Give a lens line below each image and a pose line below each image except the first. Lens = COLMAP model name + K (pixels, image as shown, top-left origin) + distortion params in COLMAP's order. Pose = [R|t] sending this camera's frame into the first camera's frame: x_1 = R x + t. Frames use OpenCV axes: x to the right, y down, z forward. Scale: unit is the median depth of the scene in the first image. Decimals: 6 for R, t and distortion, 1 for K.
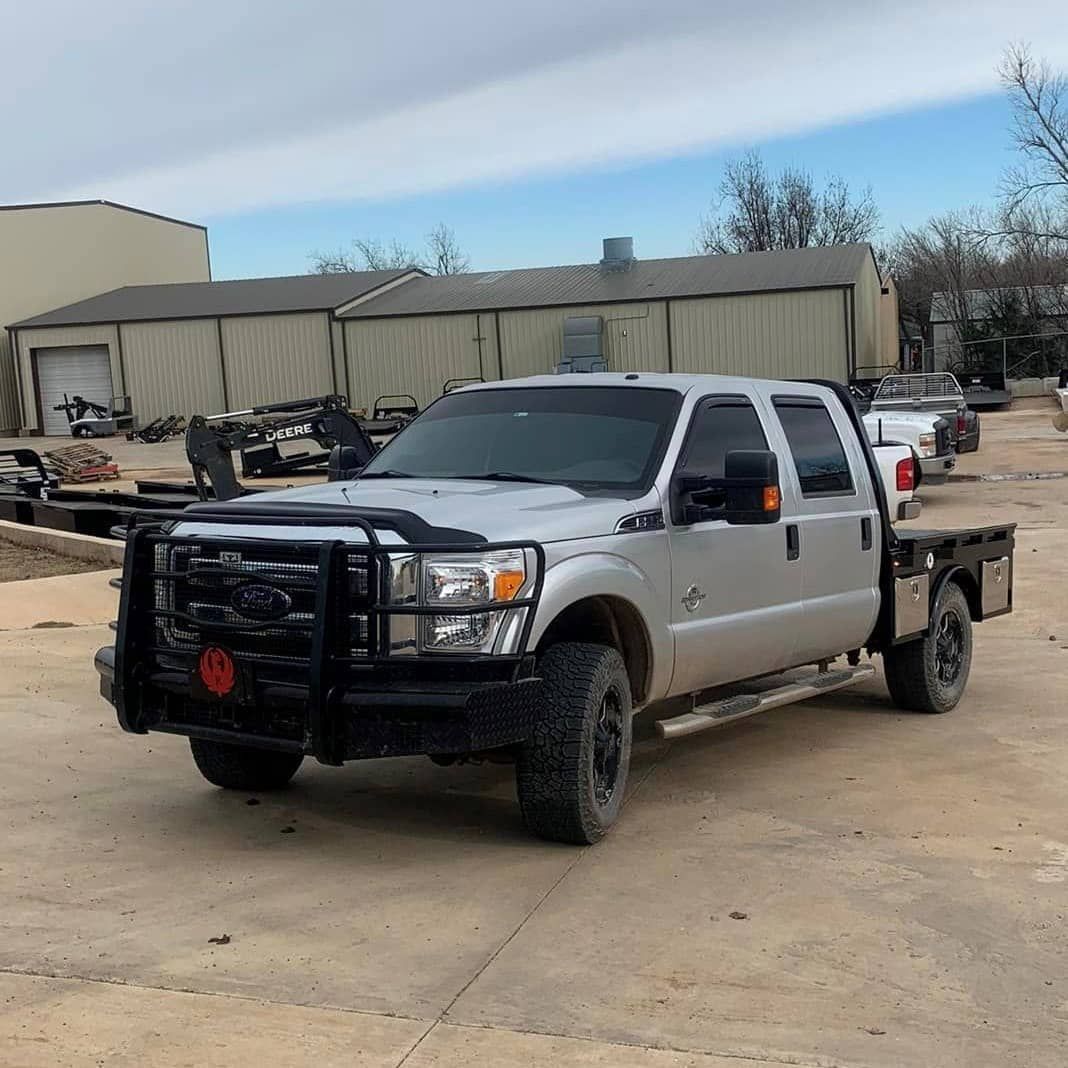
lens RADIAL K [[1684.2, 0, 534.0], [0, 1684.2, 534.0], [0, 0, 1]] dist [0.033344, -0.099542]
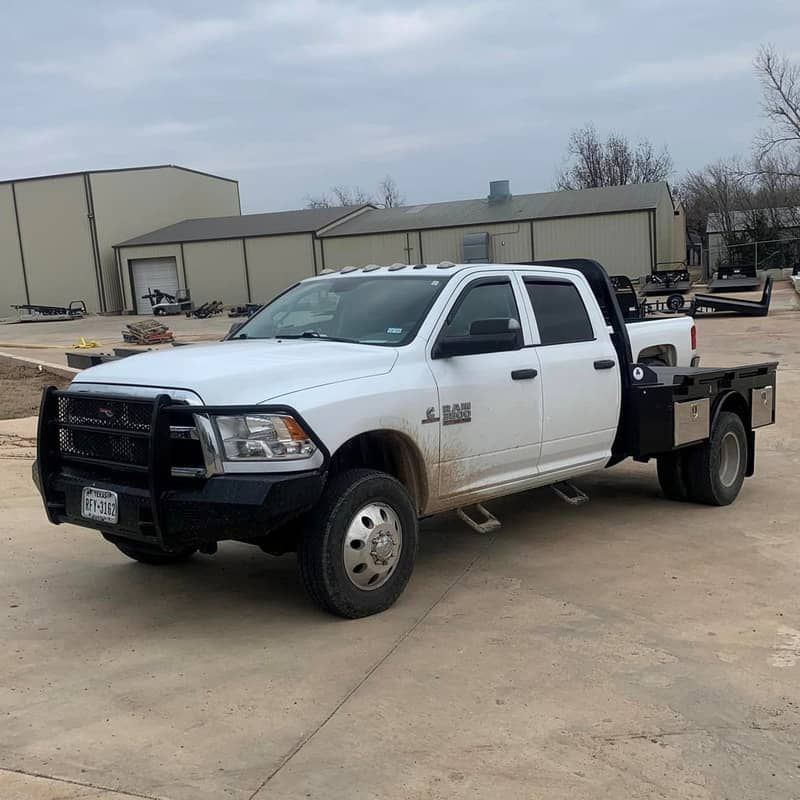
lens RADIAL K [[977.3, 0, 398.8], [0, 977.3, 415.5], [0, 0, 1]] dist [-0.003654, 0.000378]
pose [[0.996791, -0.003608, -0.079969, 0.029474], [0.007293, 0.998923, 0.045829, -0.003691], [0.079717, -0.046266, 0.995743, 0.097273]]
